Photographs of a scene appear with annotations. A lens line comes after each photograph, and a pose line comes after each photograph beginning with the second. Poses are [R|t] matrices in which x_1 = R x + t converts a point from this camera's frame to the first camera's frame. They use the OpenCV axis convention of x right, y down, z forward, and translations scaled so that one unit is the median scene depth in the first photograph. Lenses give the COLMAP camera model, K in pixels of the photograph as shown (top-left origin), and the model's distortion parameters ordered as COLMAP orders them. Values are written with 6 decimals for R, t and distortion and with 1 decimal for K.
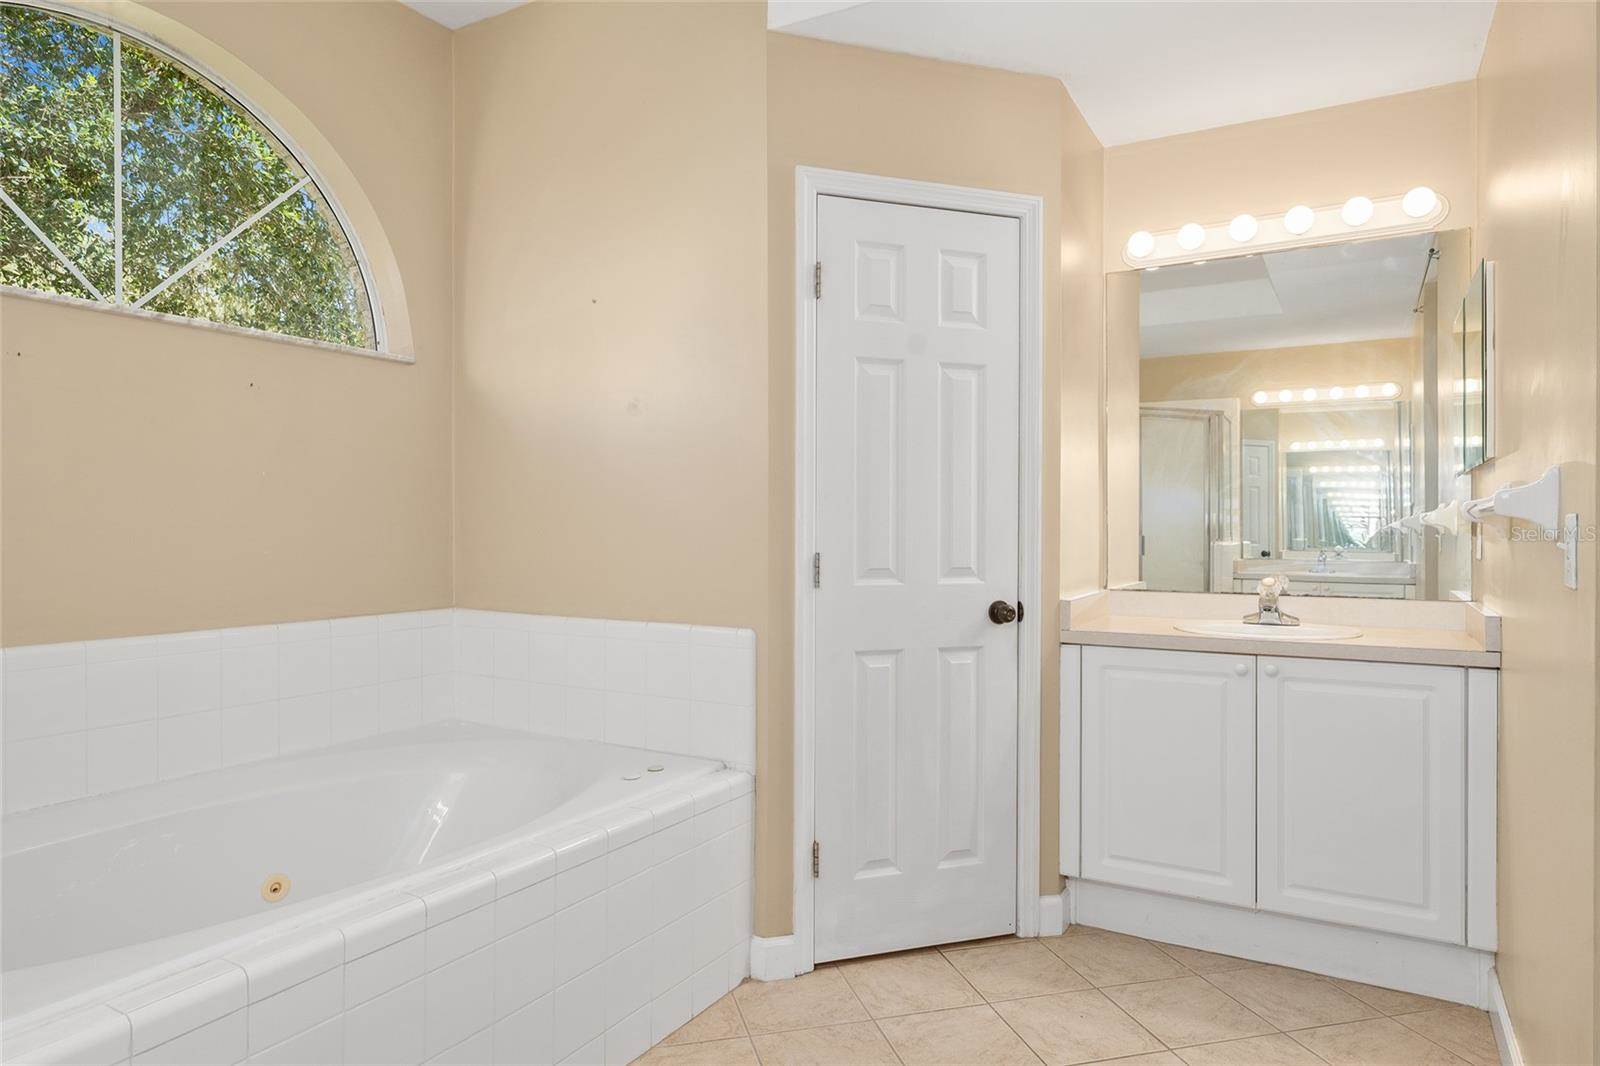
lens RADIAL K [[965.0, 0, 795.2], [0, 965.0, 537.1], [0, 0, 1]] dist [-0.003193, 0.002665]
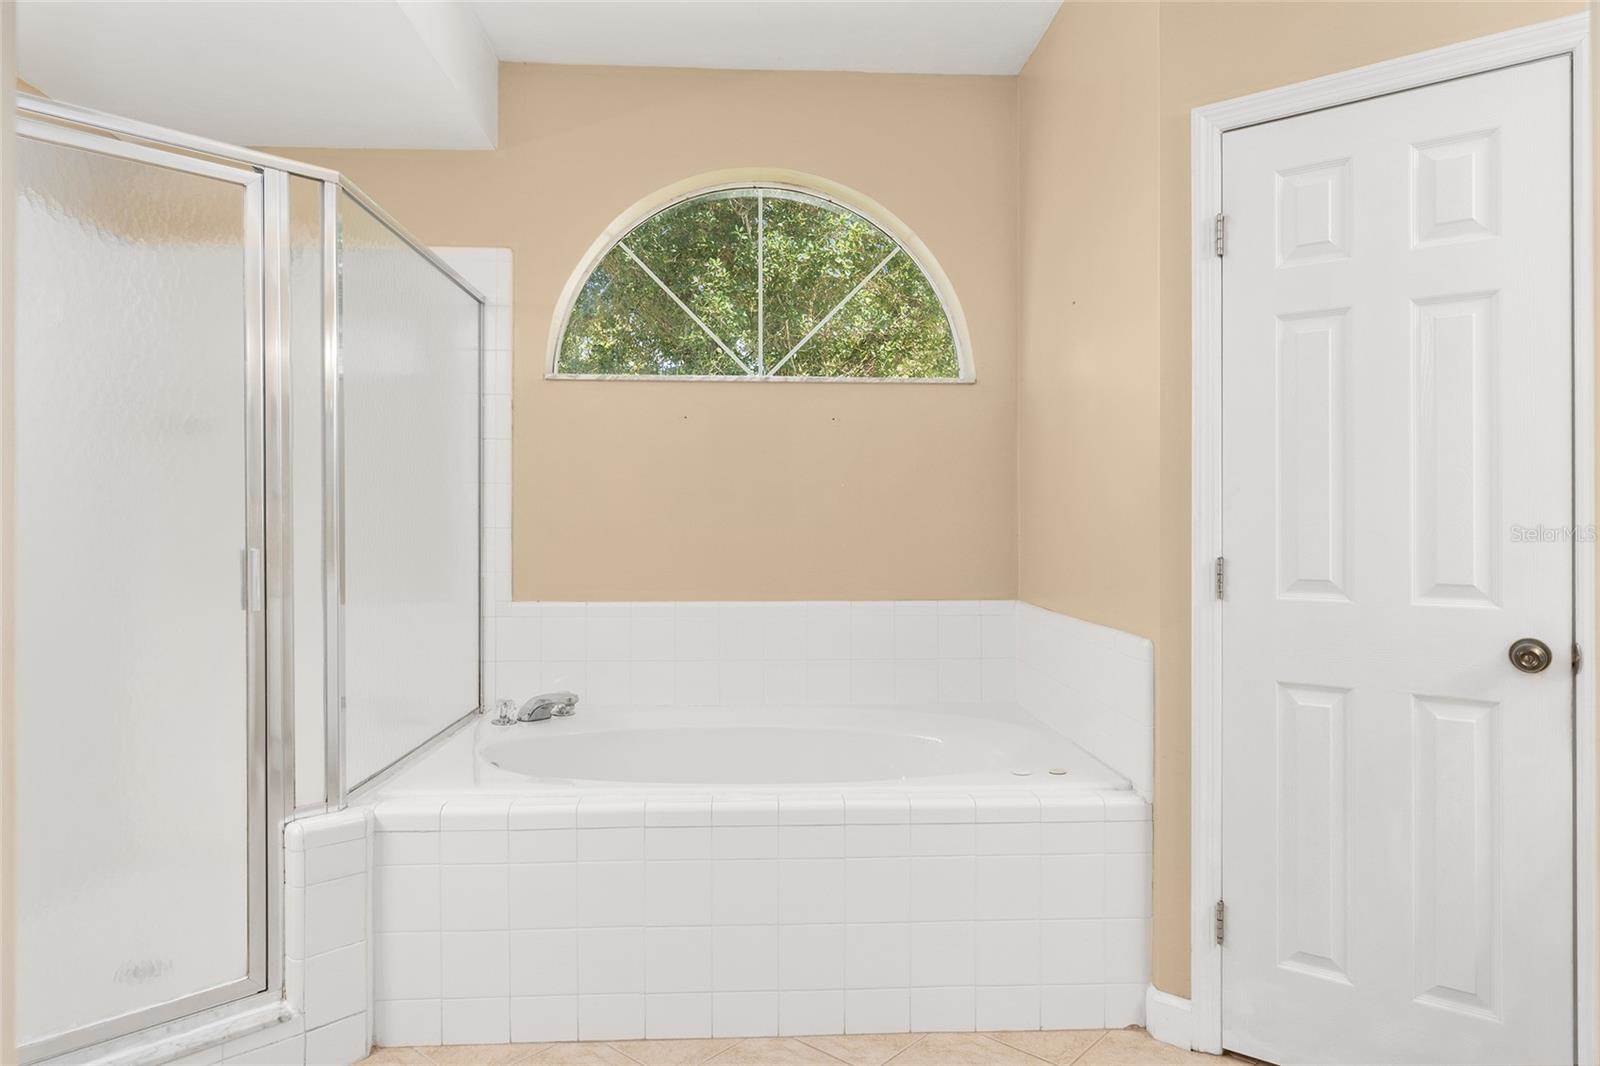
lens RADIAL K [[965.0, 0, 794.2], [0, 965.0, 524.6], [0, 0, 1]] dist [-0.003193, 0.002665]
pose [[0.563586, 0.002116, -0.826054, 0.499388], [-0.013213, 0.999892, -0.006454, -0.001542], [0.825951, 0.014551, 0.563553, 0.214399]]
